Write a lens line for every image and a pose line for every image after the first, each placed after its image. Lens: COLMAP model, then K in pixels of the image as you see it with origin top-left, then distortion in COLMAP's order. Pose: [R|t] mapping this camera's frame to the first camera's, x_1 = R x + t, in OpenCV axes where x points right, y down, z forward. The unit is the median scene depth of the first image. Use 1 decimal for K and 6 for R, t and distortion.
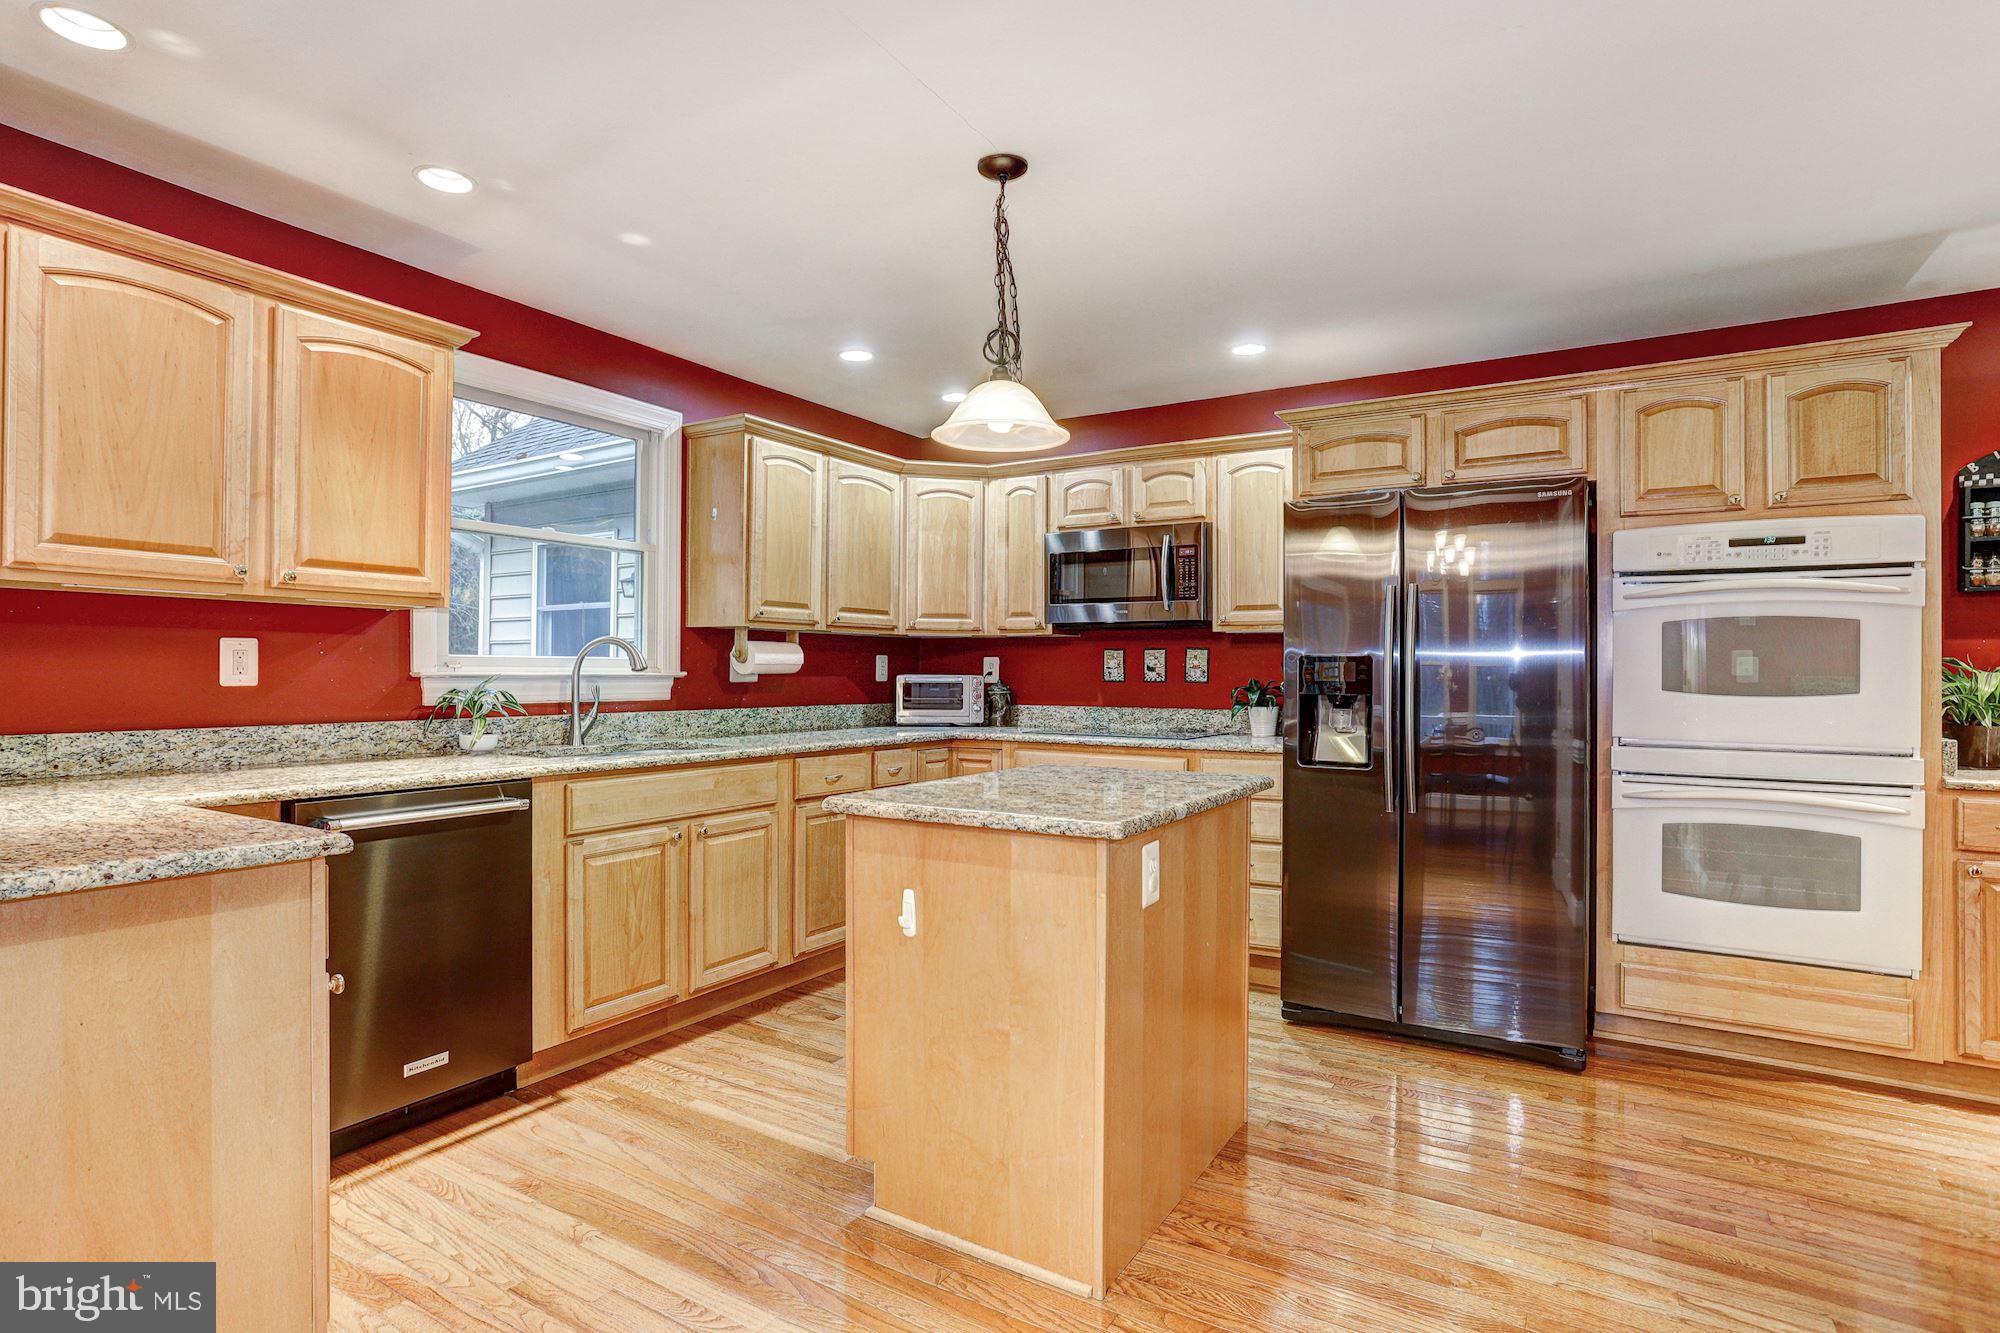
lens RADIAL K [[993.5, 0, 963.1], [0, 993.5, 664.5], [0, 0, 1]] dist [-0.063783, 0.025610]
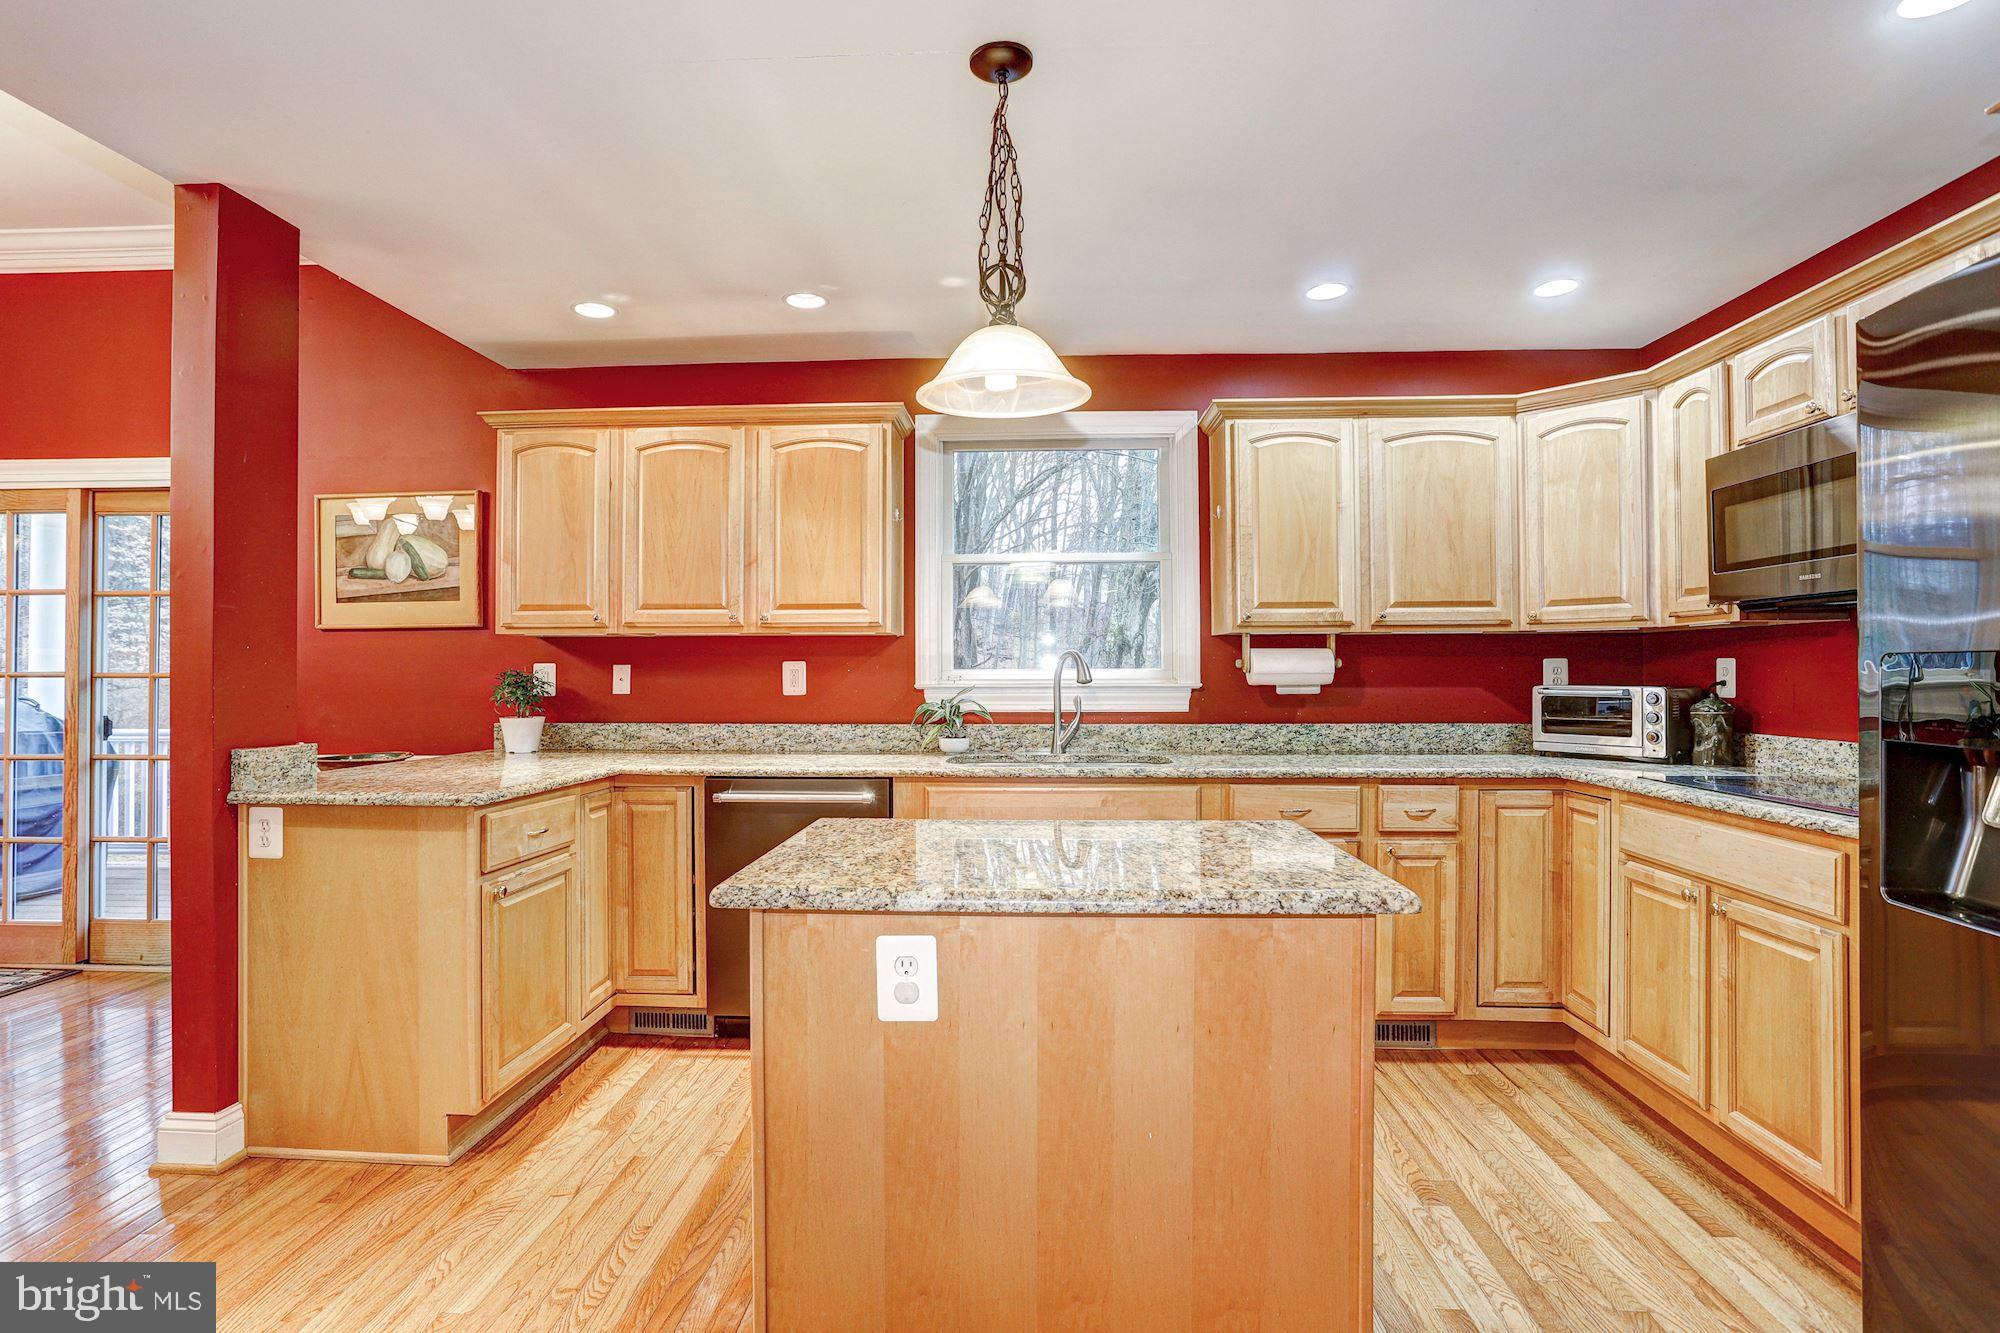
lens RADIAL K [[993.5, 0, 1001.5], [0, 993.5, 662.3], [0, 0, 1]] dist [-0.063783, 0.025610]
pose [[0.489231, -0.014887, -0.872027, 0.504276], [0.012651, 0.999870, -0.009972, -0.005943], [0.872063, -0.006153, 0.489355, 0.416673]]
